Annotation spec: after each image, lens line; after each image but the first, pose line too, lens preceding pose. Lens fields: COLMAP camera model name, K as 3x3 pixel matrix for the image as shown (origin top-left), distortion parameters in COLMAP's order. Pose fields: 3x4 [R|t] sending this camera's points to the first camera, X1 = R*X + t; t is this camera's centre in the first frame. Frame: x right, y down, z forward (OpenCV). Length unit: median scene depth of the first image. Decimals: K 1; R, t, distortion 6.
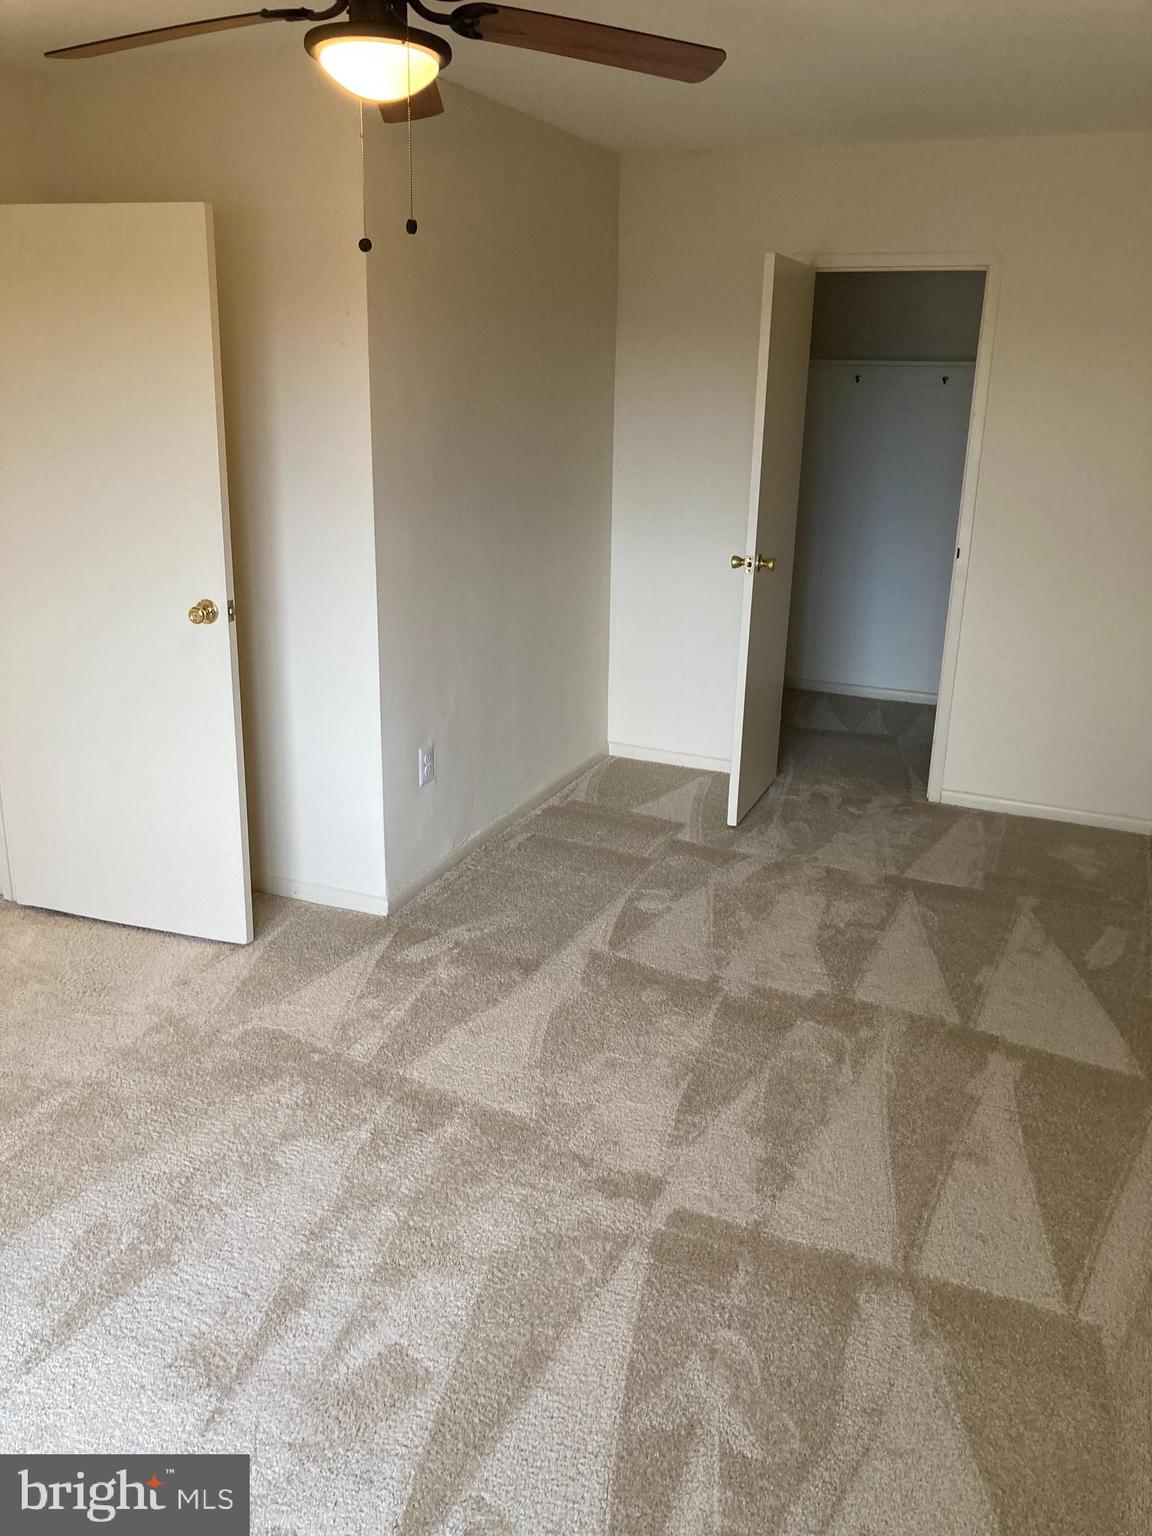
lens RADIAL K [[1242.9, 0, 585.1], [0, 1242.9, 766.3], [0, 0, 1]] dist [0.024616, -0.029593]
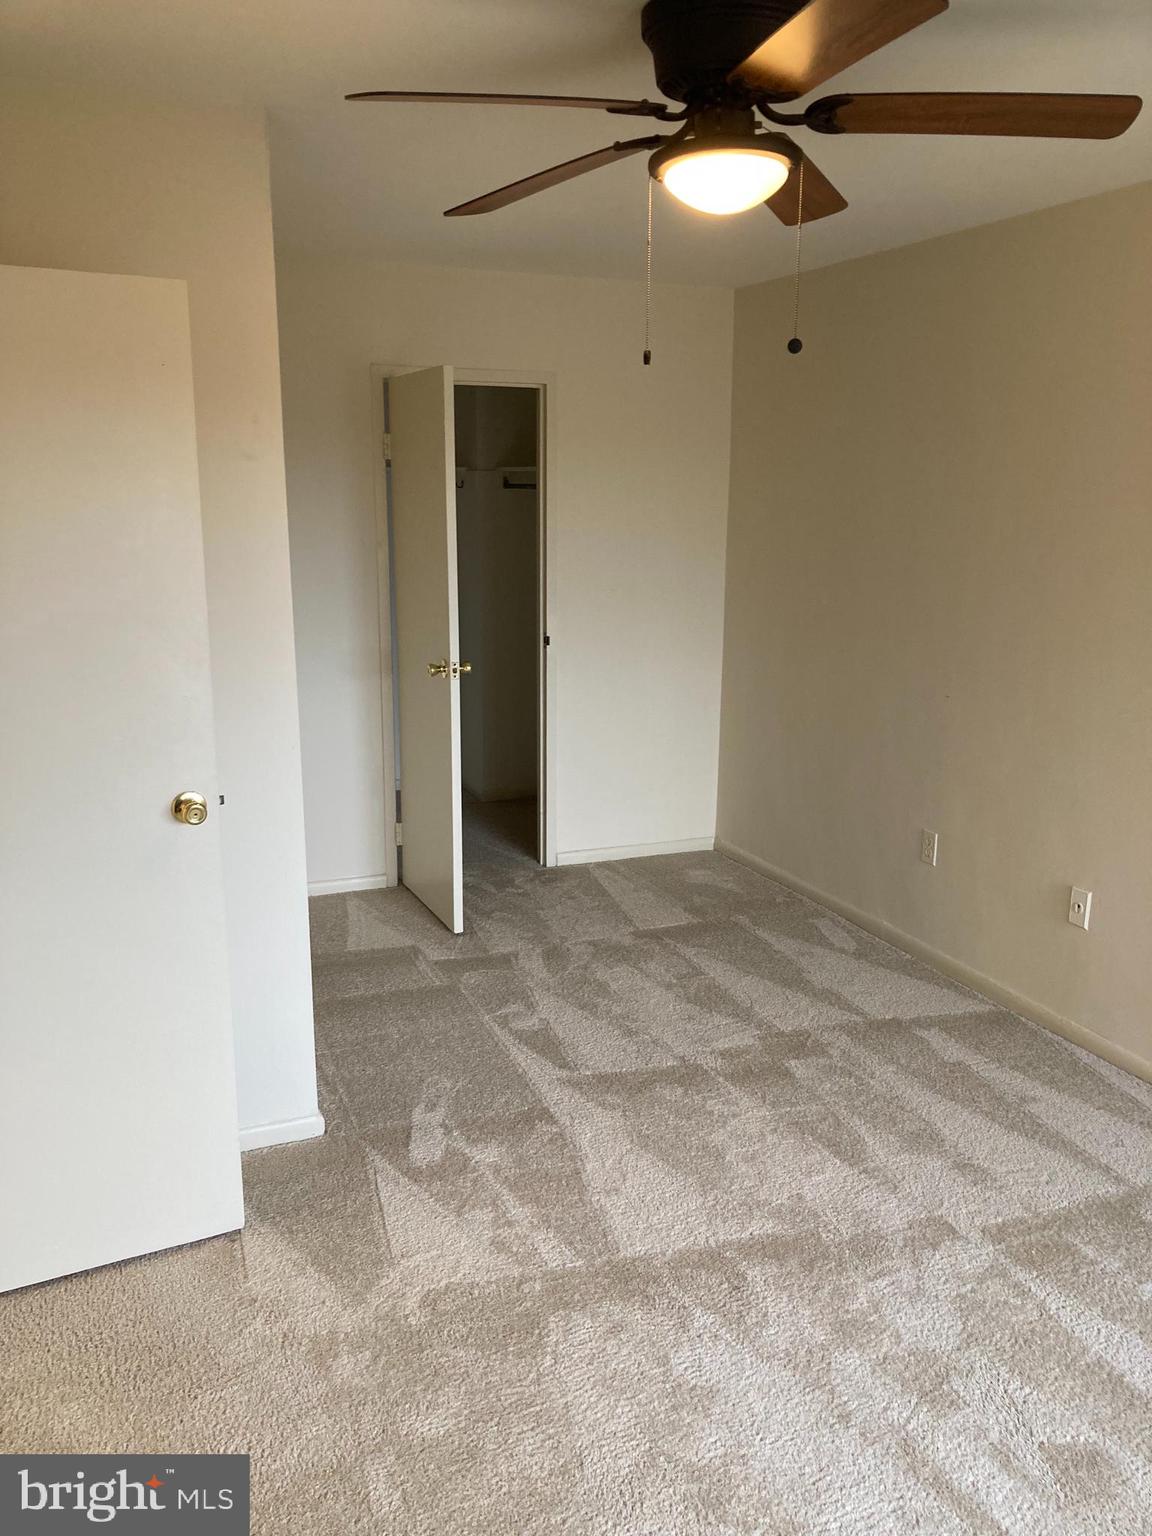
lens RADIAL K [[1242.9, 0, 585.7], [0, 1242.9, 766.0], [0, 0, 1]] dist [0.024616, -0.029593]
pose [[0.706562, -0.179265, 0.684568, -0.615028], [0.223102, 0.974477, 0.024913, -0.110672], [-0.671562, 0.135126, 0.728523, 0.261458]]
